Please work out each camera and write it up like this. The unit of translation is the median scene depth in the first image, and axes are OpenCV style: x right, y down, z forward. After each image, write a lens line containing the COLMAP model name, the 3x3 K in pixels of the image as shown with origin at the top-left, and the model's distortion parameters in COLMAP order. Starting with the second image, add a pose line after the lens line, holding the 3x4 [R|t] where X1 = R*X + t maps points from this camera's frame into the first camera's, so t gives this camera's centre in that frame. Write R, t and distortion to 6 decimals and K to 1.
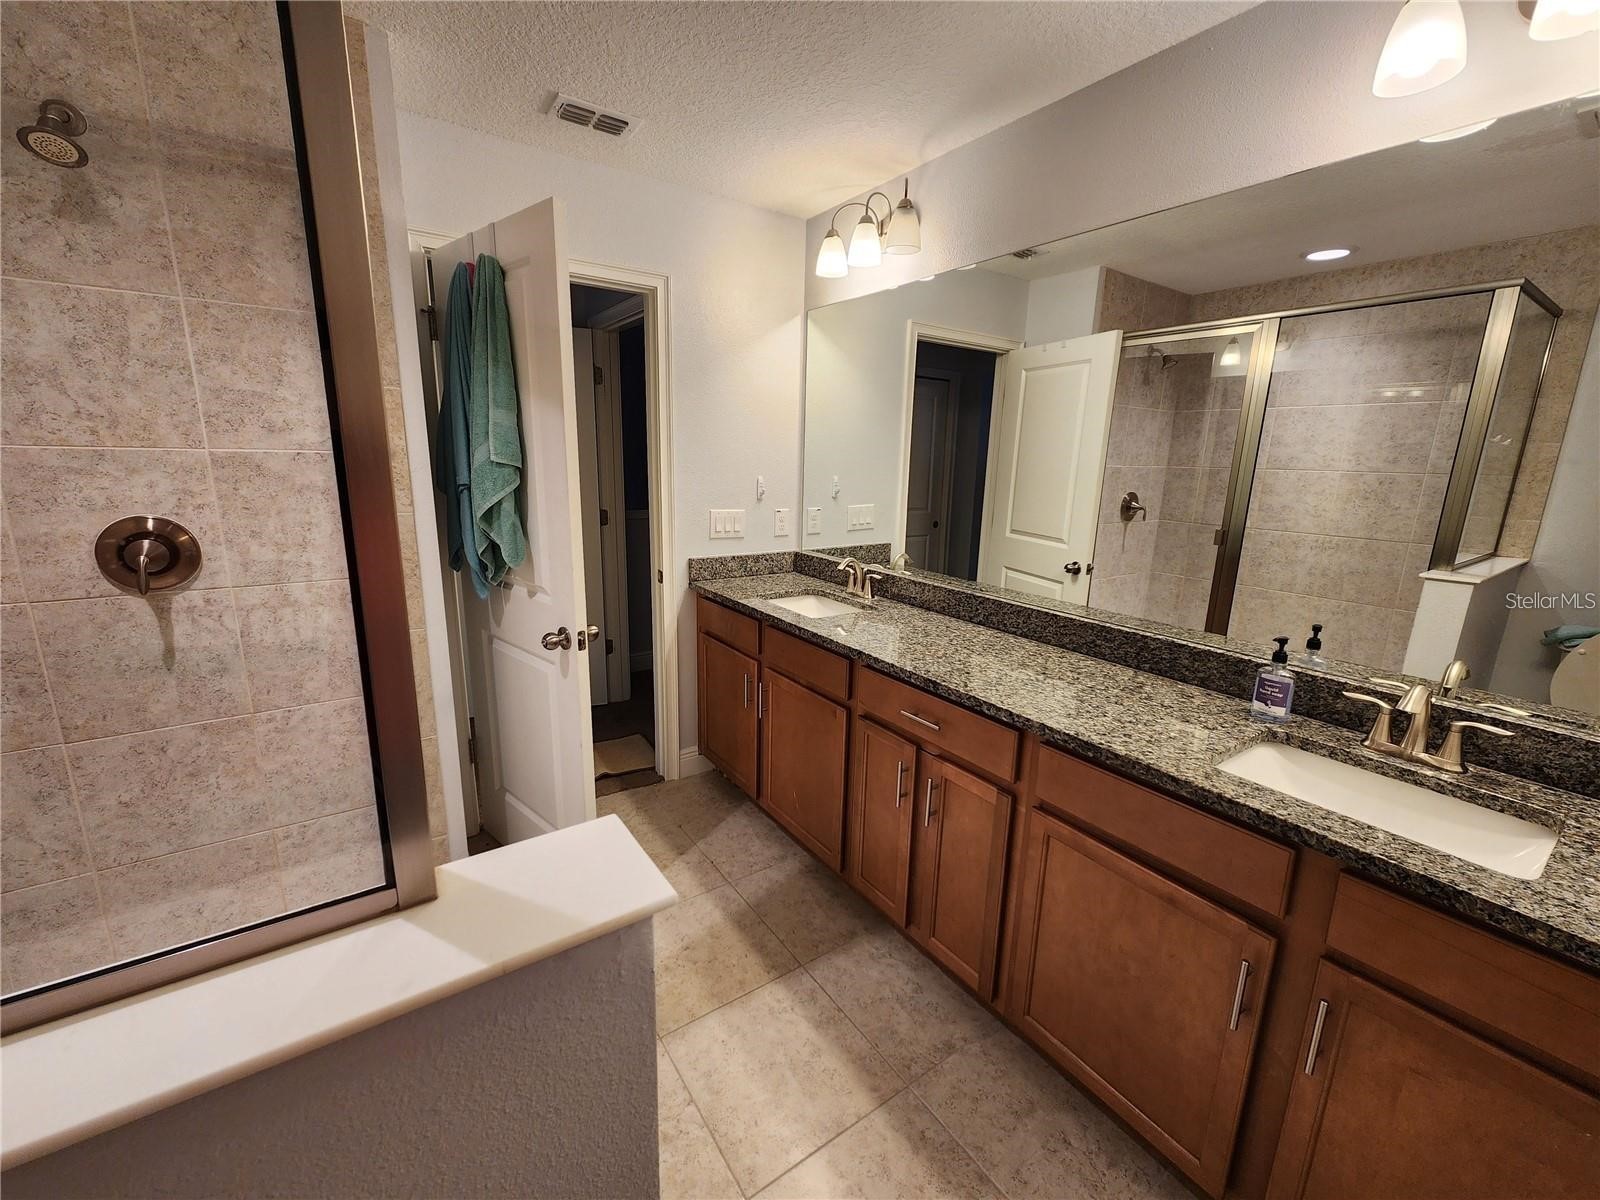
lens RADIAL K [[649.1, 0, 799.5], [0, 649.1, 598.7], [0, 0, 1]] dist [0.001314, -0.000495]
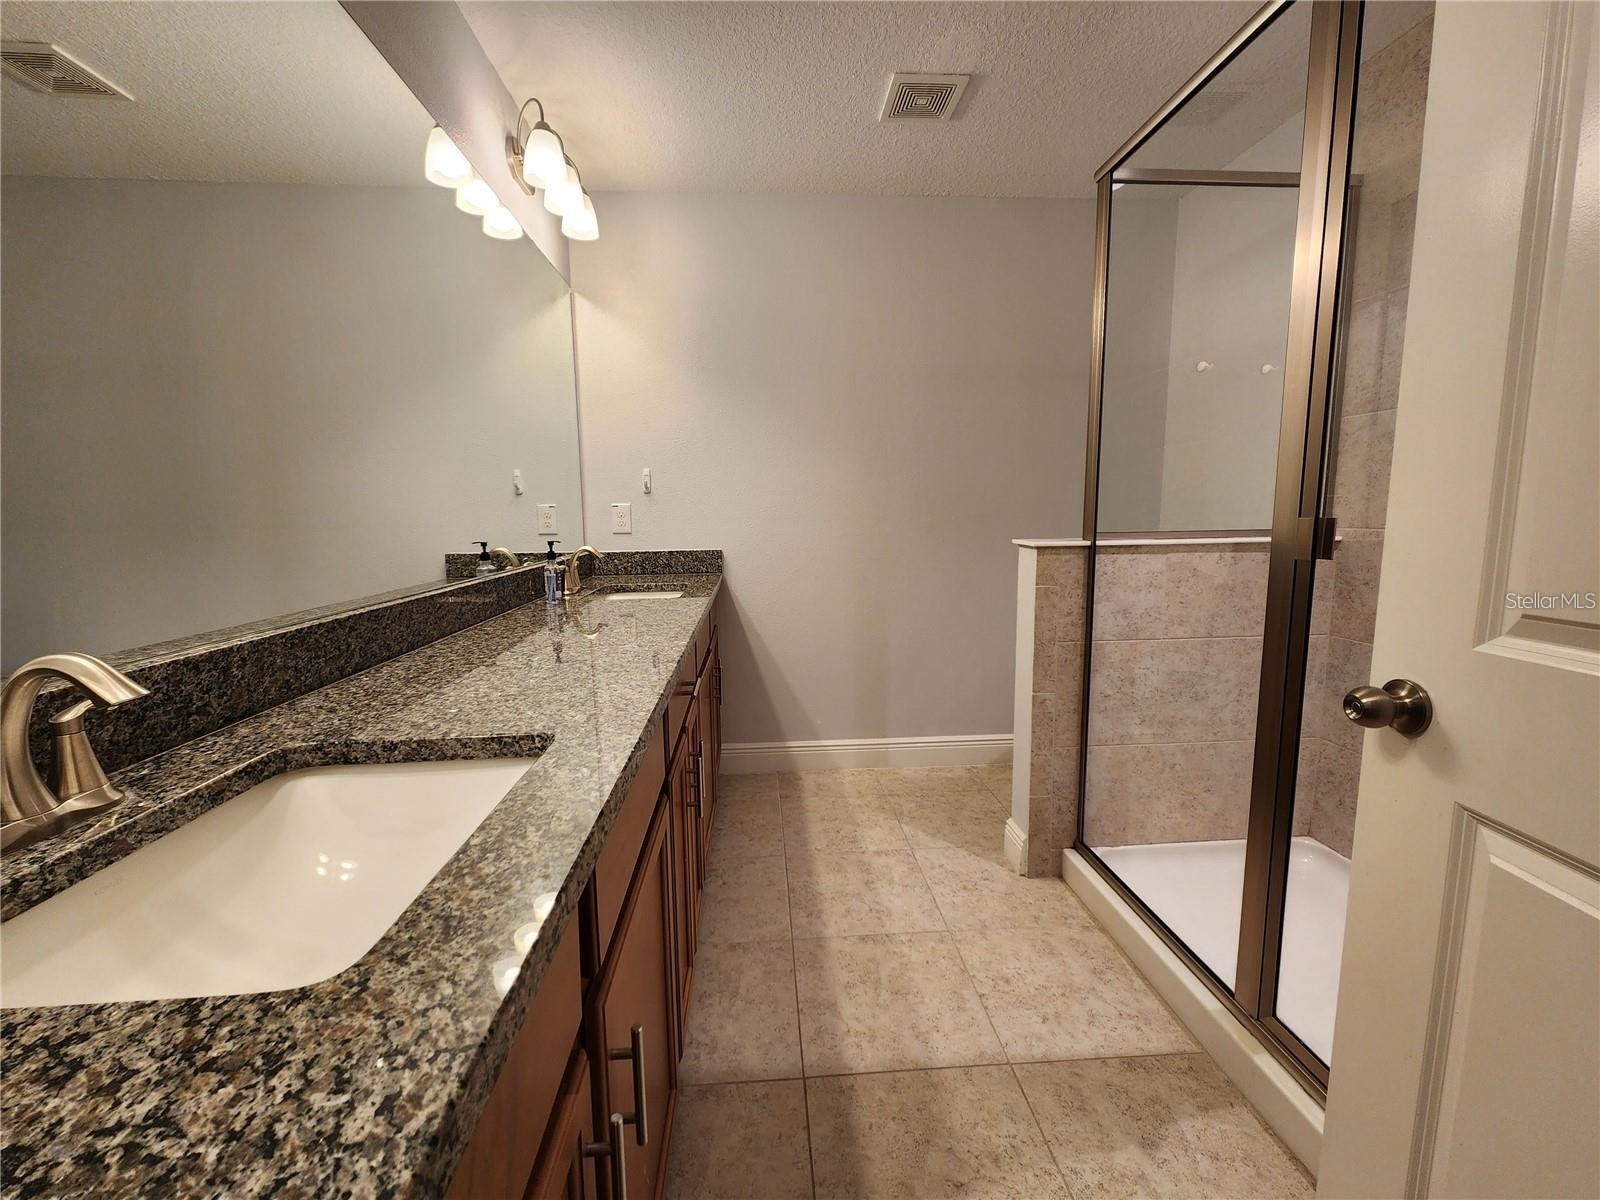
lens RADIAL K [[651.5, 0, 799.6], [0, 651.5, 597.0], [0, 0, 1]] dist [0.000714, -0.000174]
pose [[-0.860439, -0.078320, 0.503499, -0.341001], [0.102450, 0.941348, 0.321508, -0.177860], [-0.499149, 0.328221, -0.801948, 1.540355]]
